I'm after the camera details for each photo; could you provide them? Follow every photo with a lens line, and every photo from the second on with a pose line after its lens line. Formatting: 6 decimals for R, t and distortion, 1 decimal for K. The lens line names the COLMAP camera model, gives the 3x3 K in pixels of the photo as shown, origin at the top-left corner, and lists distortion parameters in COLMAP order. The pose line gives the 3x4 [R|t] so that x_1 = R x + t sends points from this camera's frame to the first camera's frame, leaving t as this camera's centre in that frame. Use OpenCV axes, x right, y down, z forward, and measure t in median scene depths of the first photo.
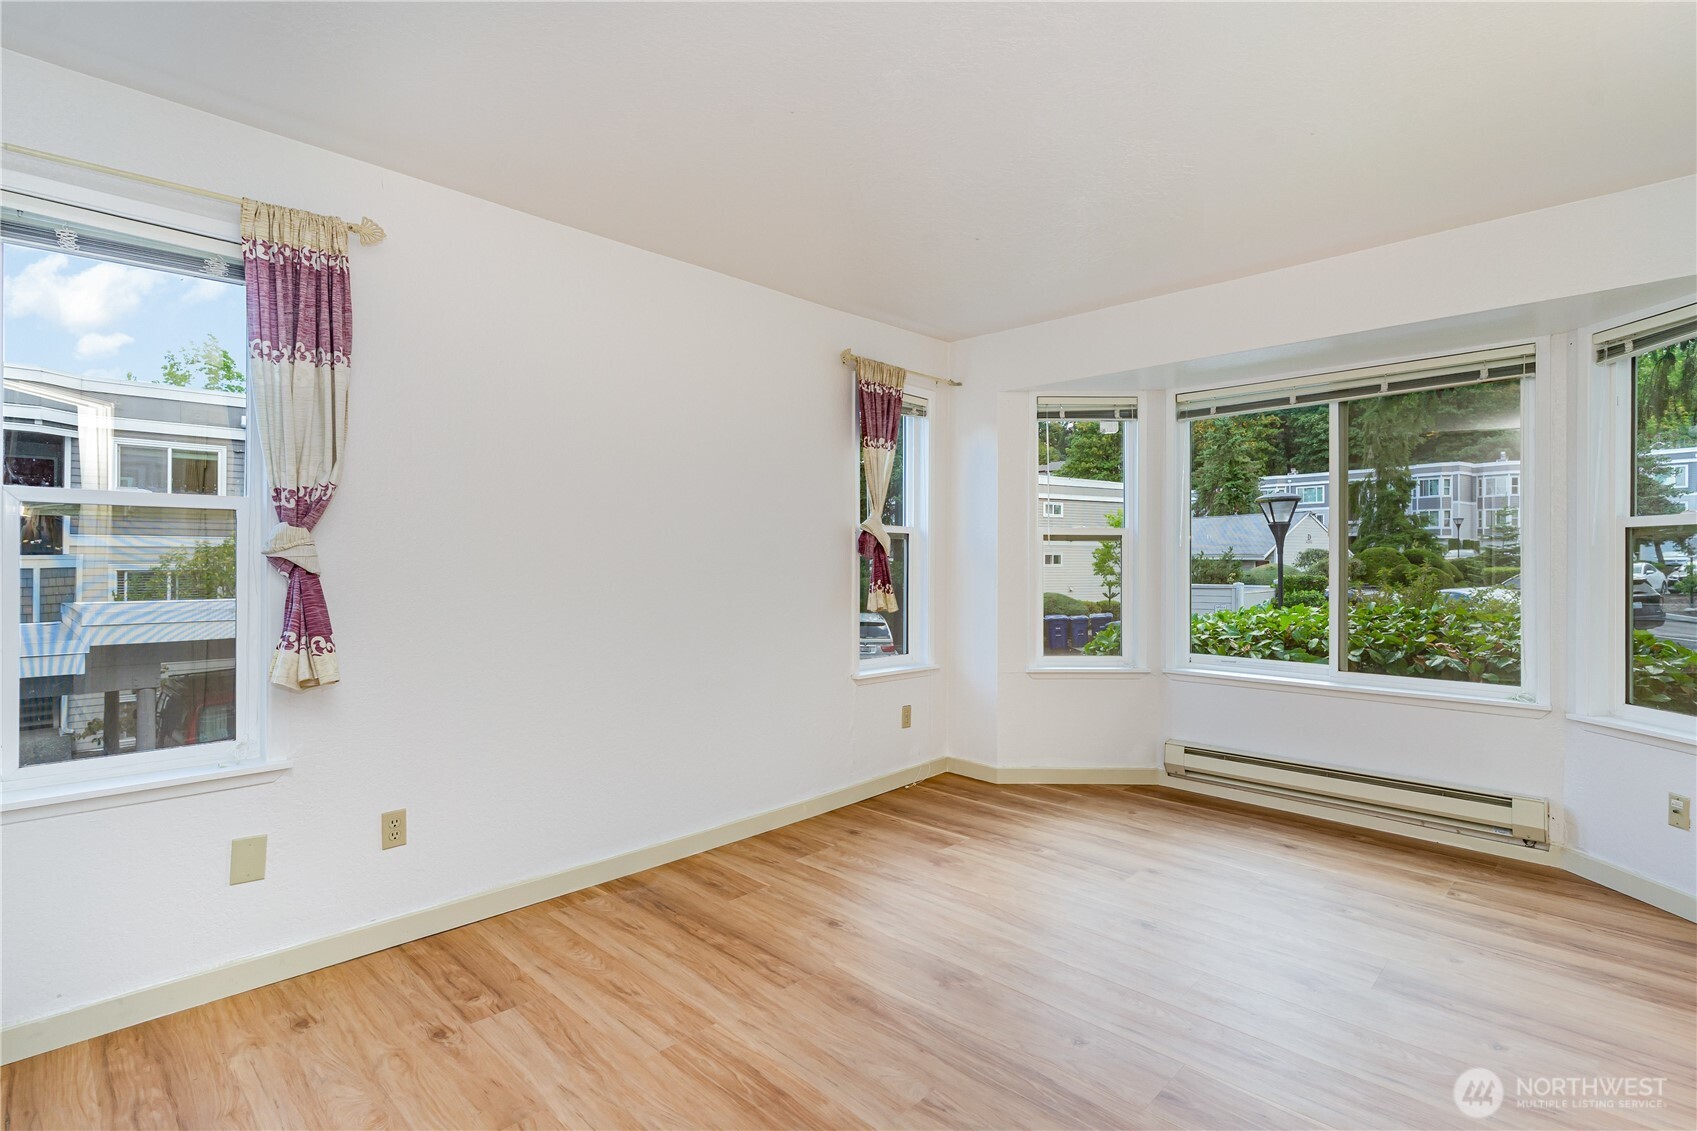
lens RADIAL K [[812.0, 0, 844.1], [0, 812.0, 562.0], [0, 0, 1]] dist [0.004294, -0.000030]
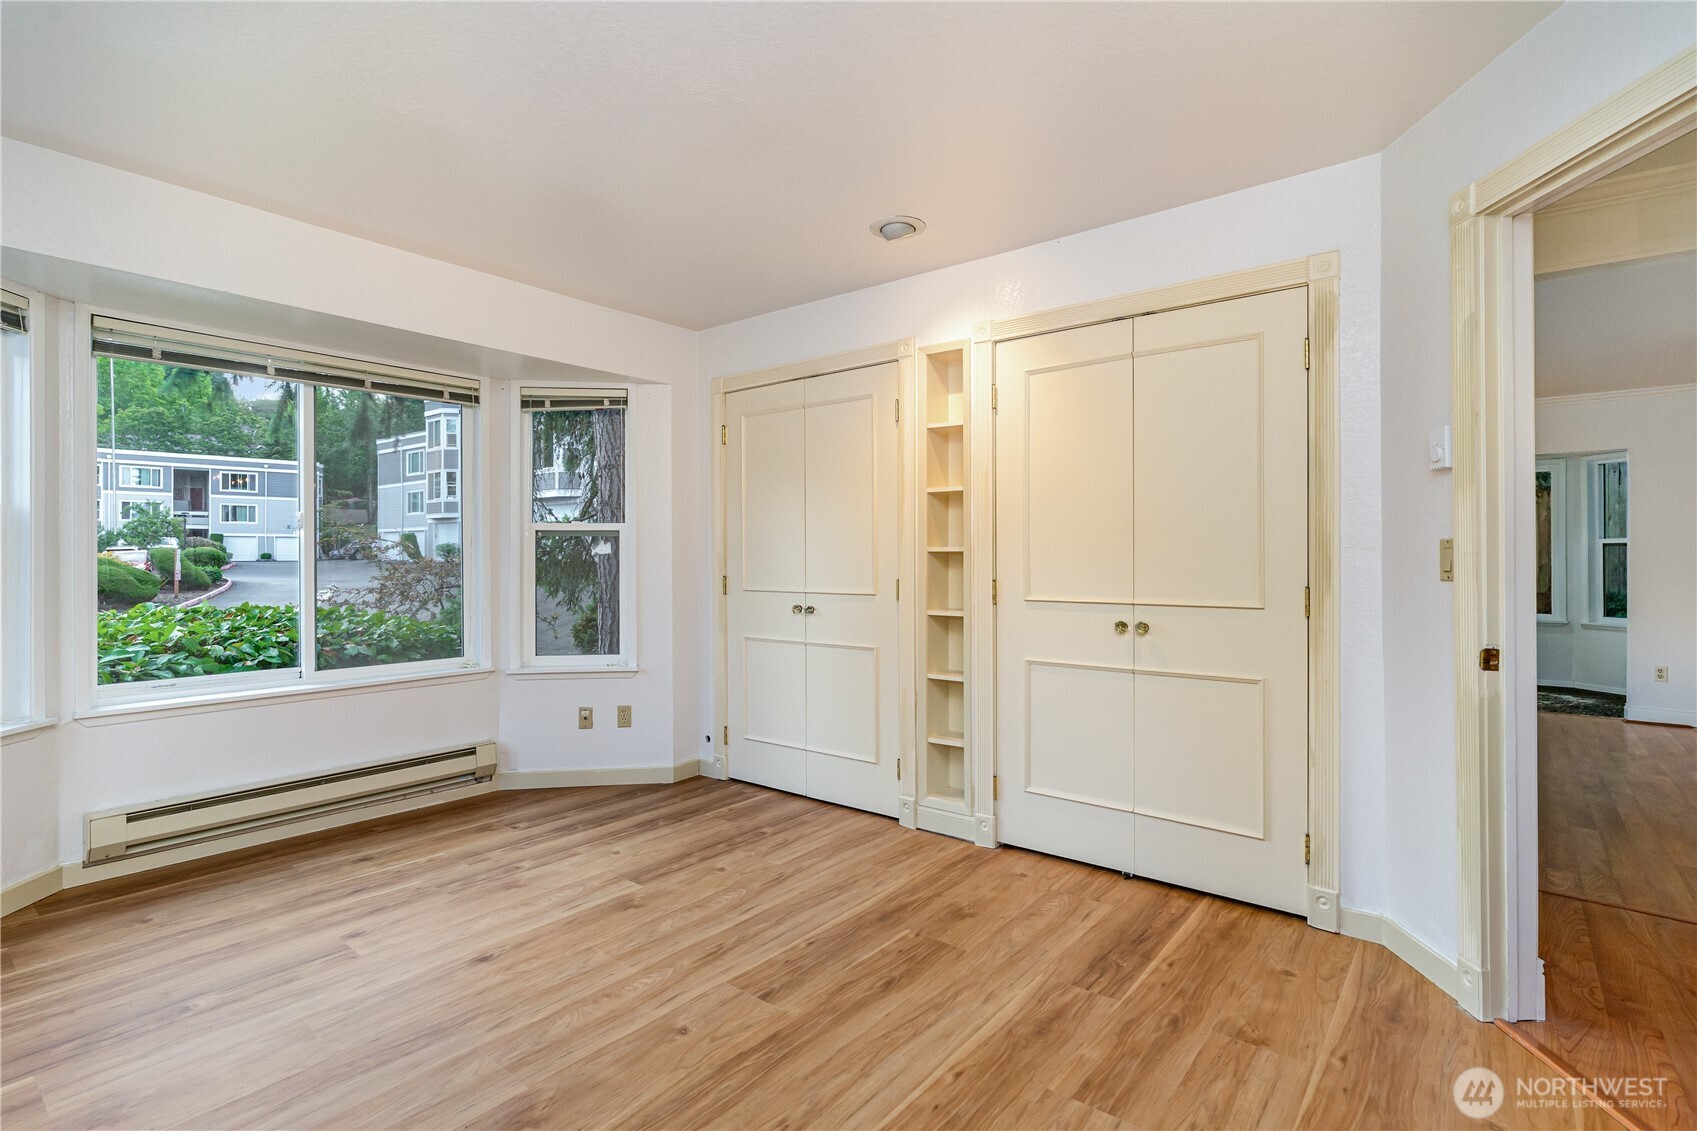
lens RADIAL K [[812.0, 0, 844.1], [0, 812.0, 562.0], [0, 0, 1]] dist [0.004294, -0.000030]
pose [[-0.099270, -0.007535, 0.995032, -0.440572], [0.003361, 0.999963, 0.007907, 0.002192], [-0.995055, 0.004129, -0.099241, 0.546241]]
